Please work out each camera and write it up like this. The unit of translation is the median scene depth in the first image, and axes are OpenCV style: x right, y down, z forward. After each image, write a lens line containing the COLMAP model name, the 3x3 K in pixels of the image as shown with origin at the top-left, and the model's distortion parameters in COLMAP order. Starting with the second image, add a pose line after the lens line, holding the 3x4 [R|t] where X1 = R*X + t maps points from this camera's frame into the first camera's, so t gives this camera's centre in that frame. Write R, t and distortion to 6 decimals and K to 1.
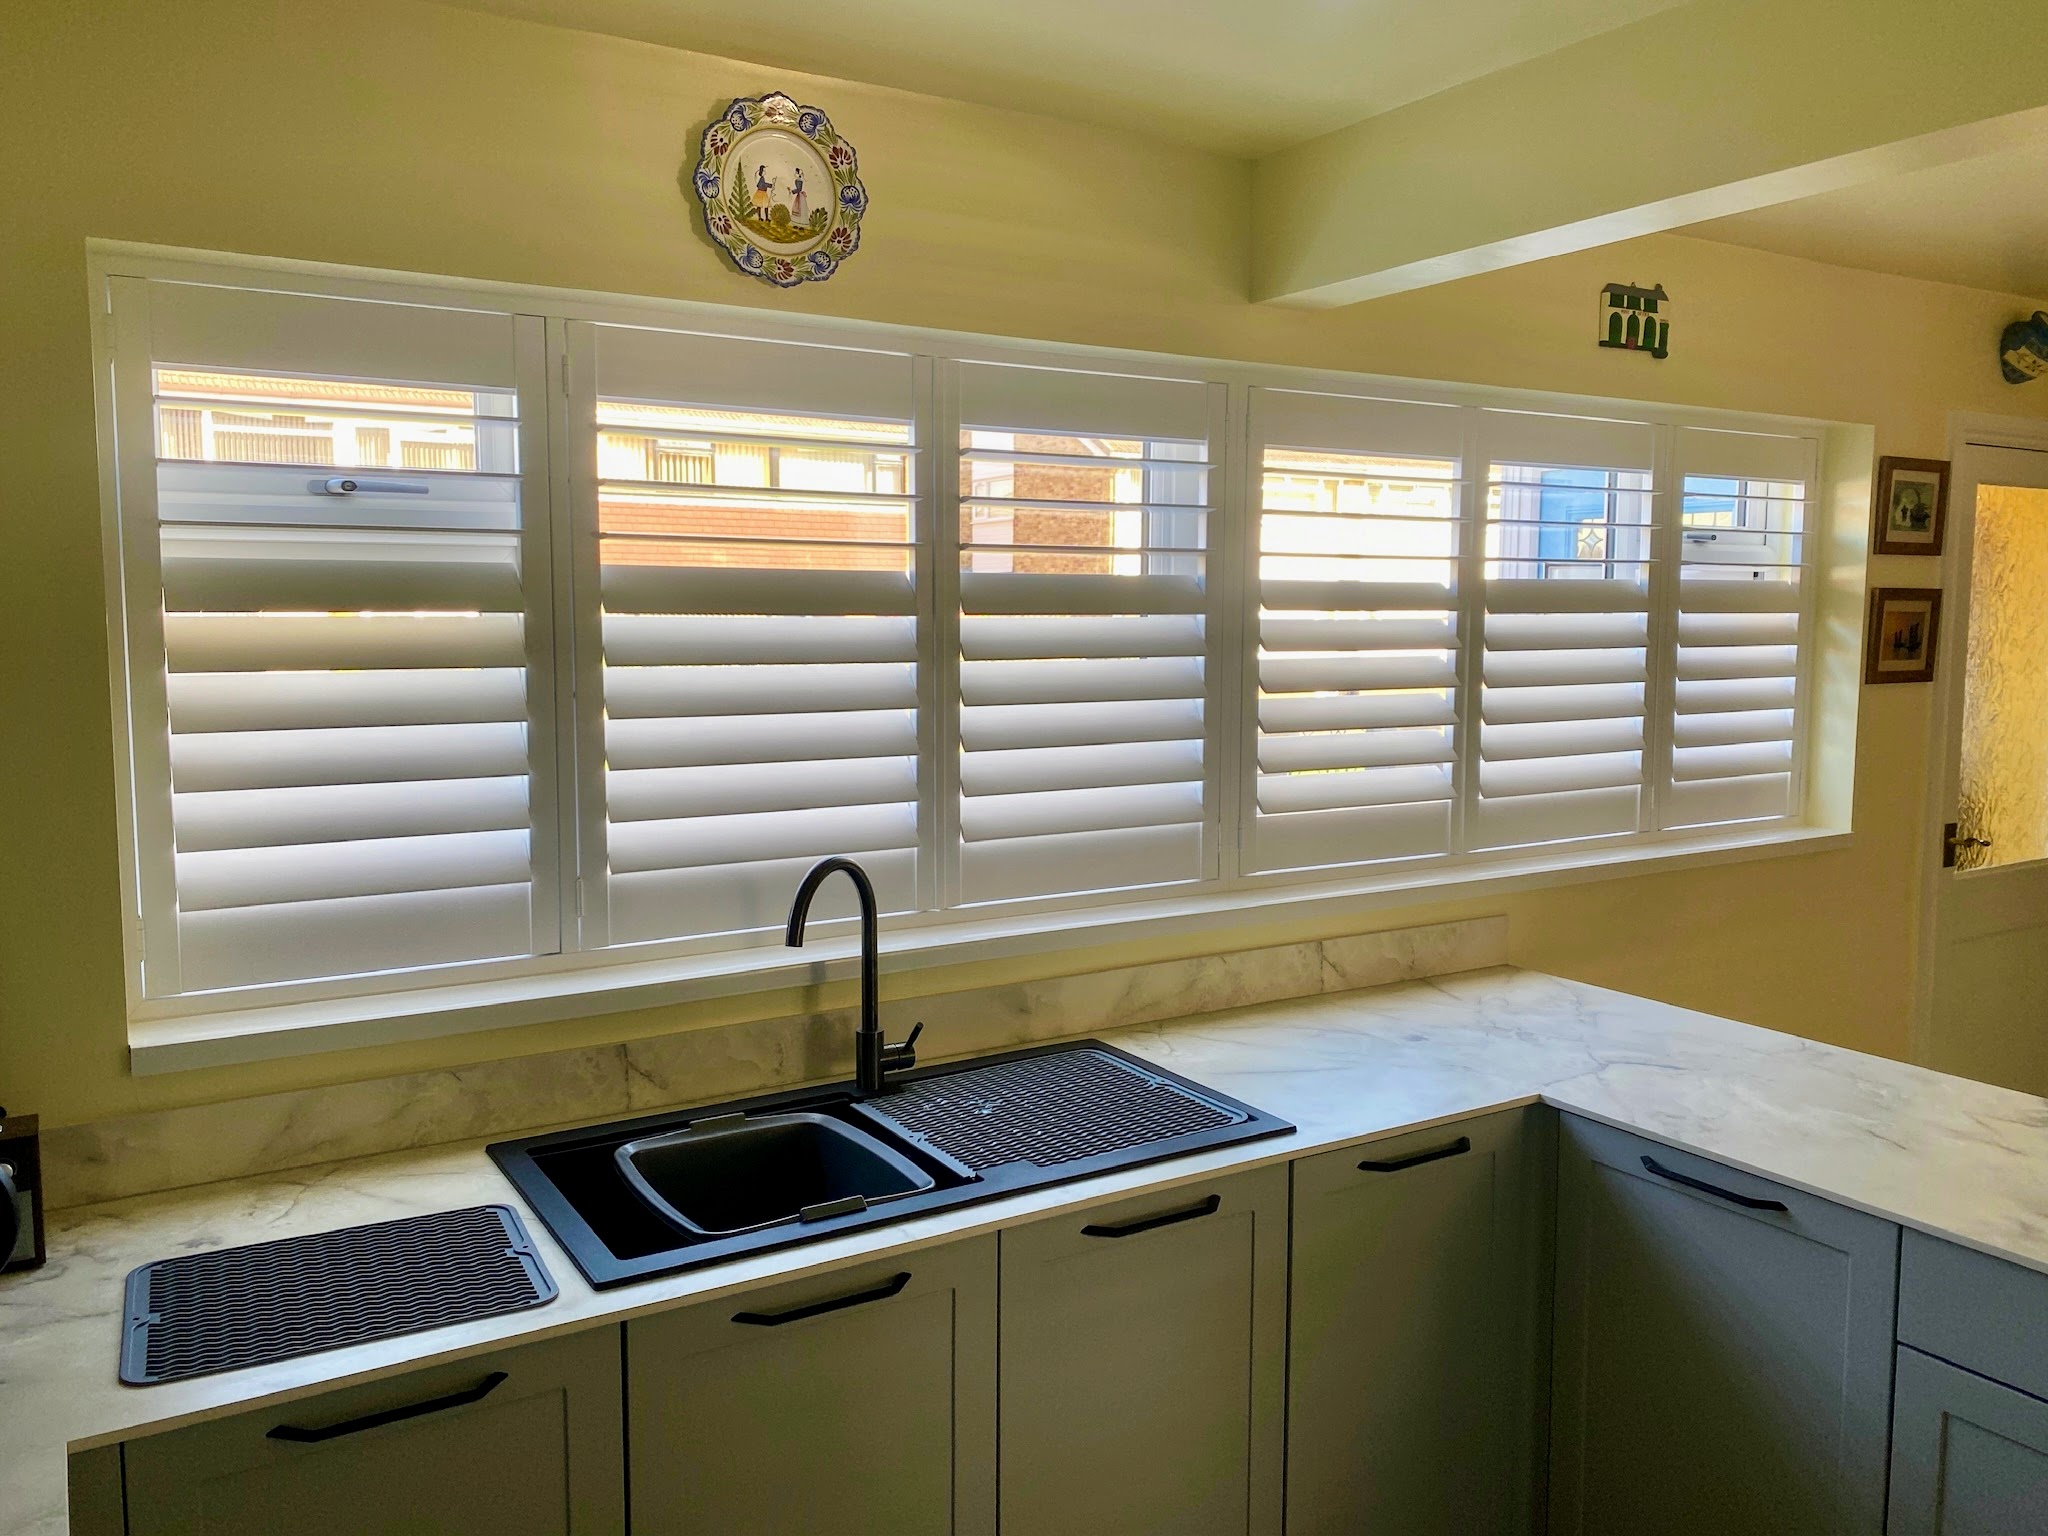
lens RADIAL K [[1565.7, 0, 1018.8], [0, 1565.7, 769.1], [0, 0, 1]] dist [0.002904, -0.018501]
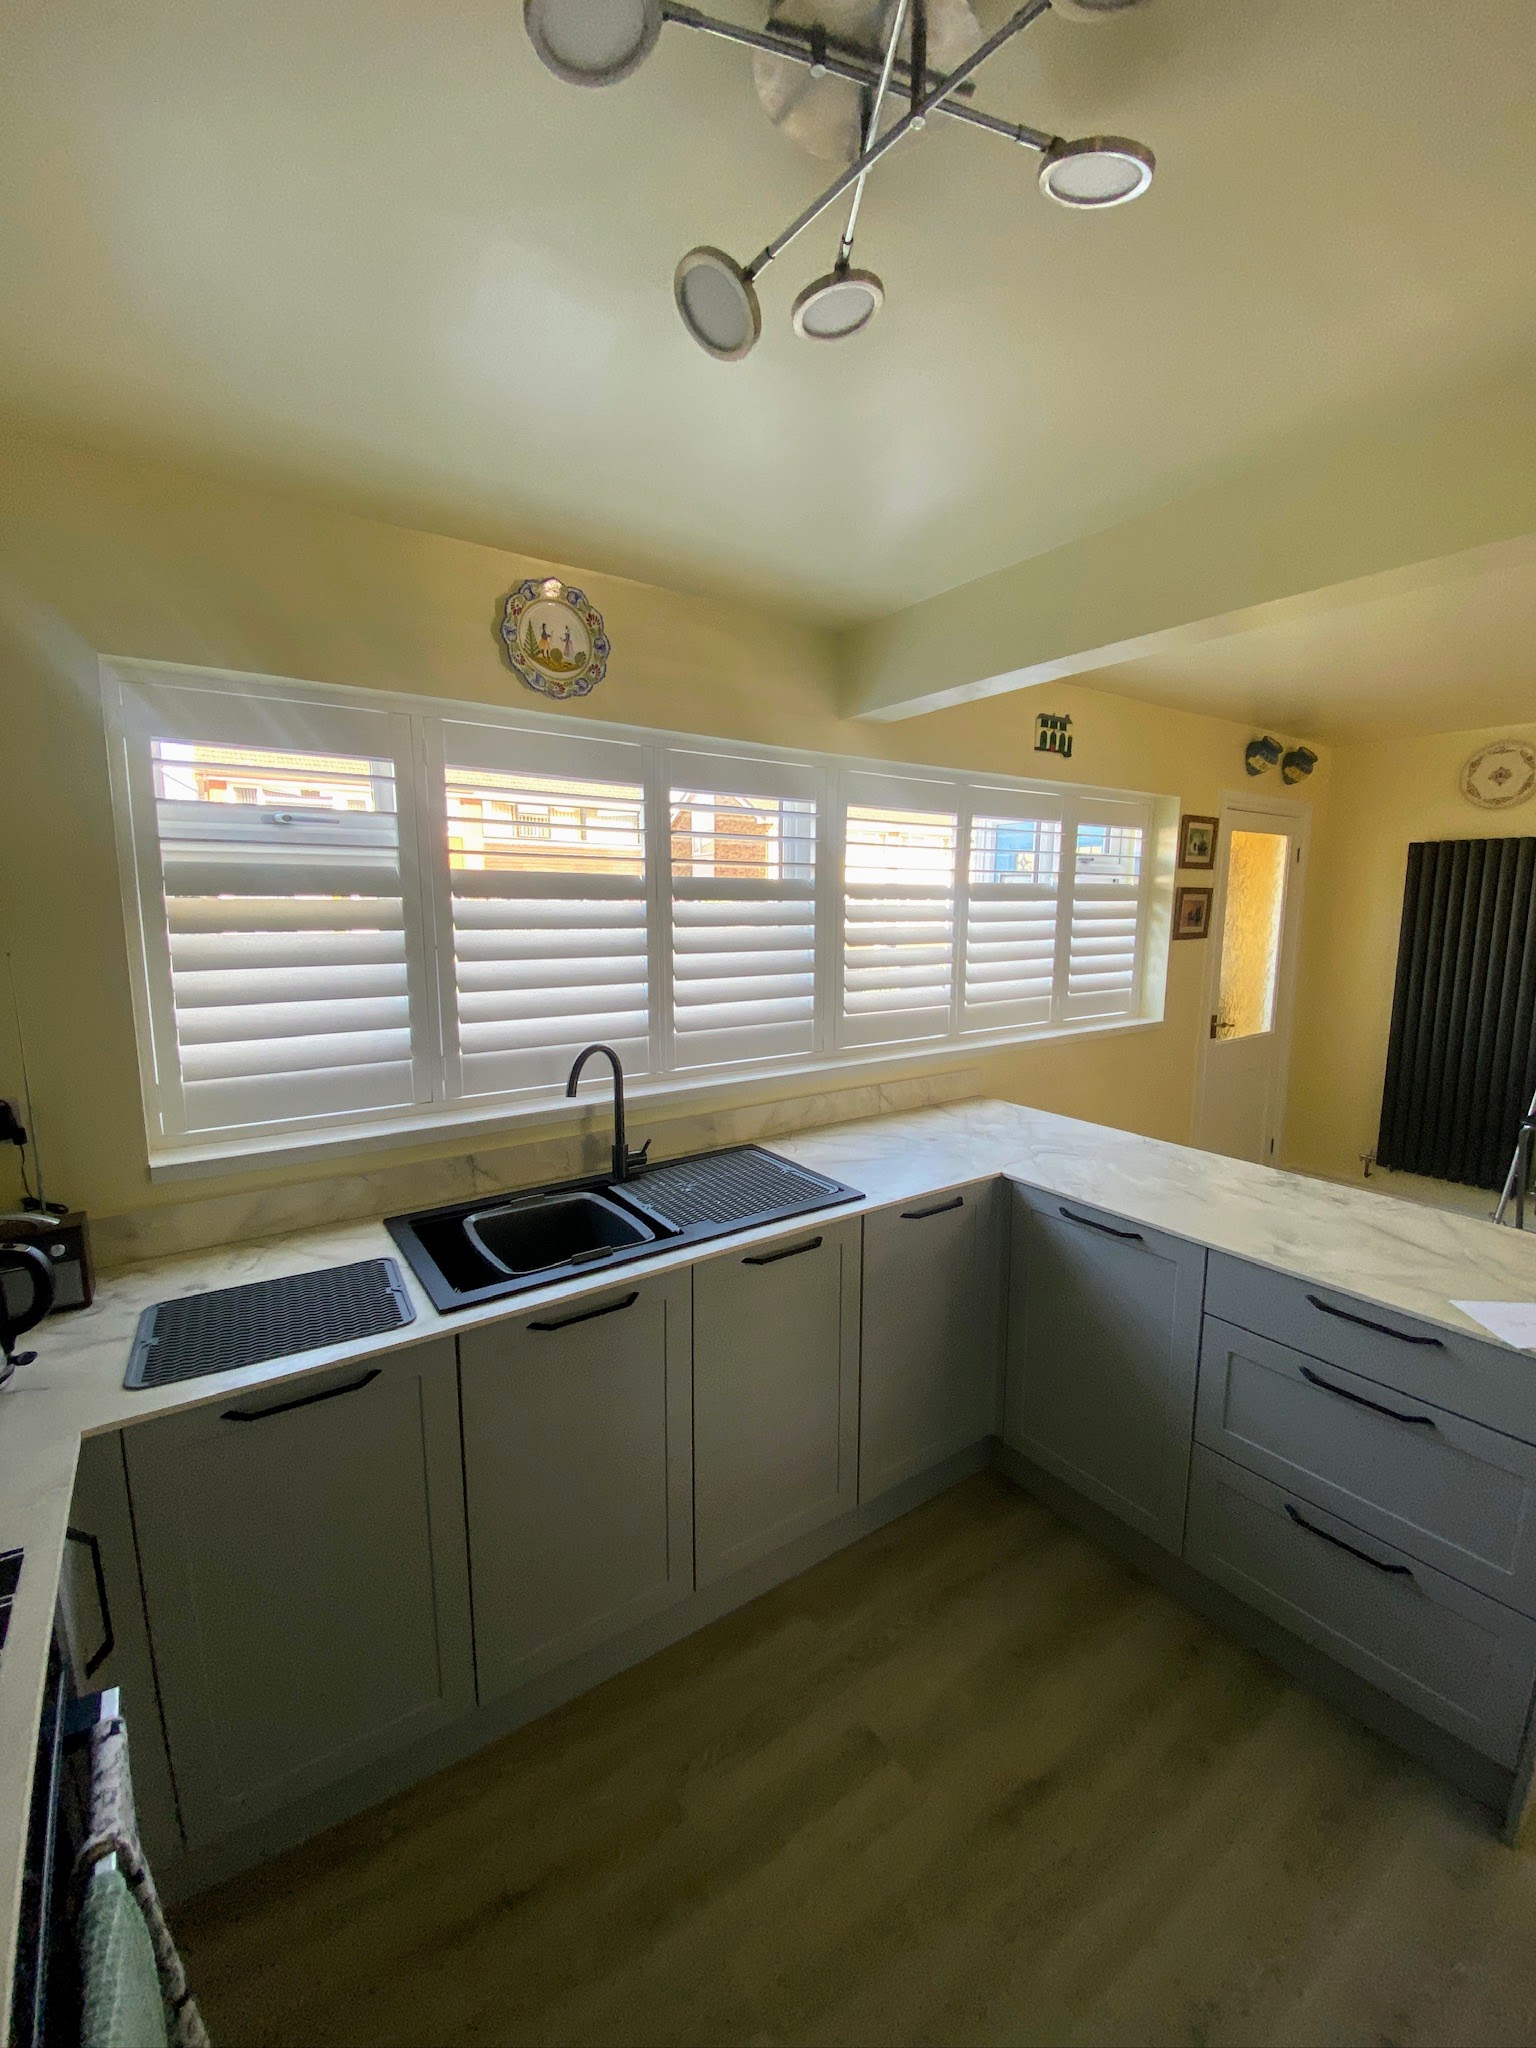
lens RADIAL K [[819.9, 0, 773.1], [0, 819.9, 1022.4], [0, 0, 1]] dist [0.003173, 0.000000]
pose [[0.997914, -0.007958, 0.064067, 0.016625], [0.005130, 0.999010, 0.044194, -0.004205], [-0.064355, -0.043773, 0.996967, 0.105616]]
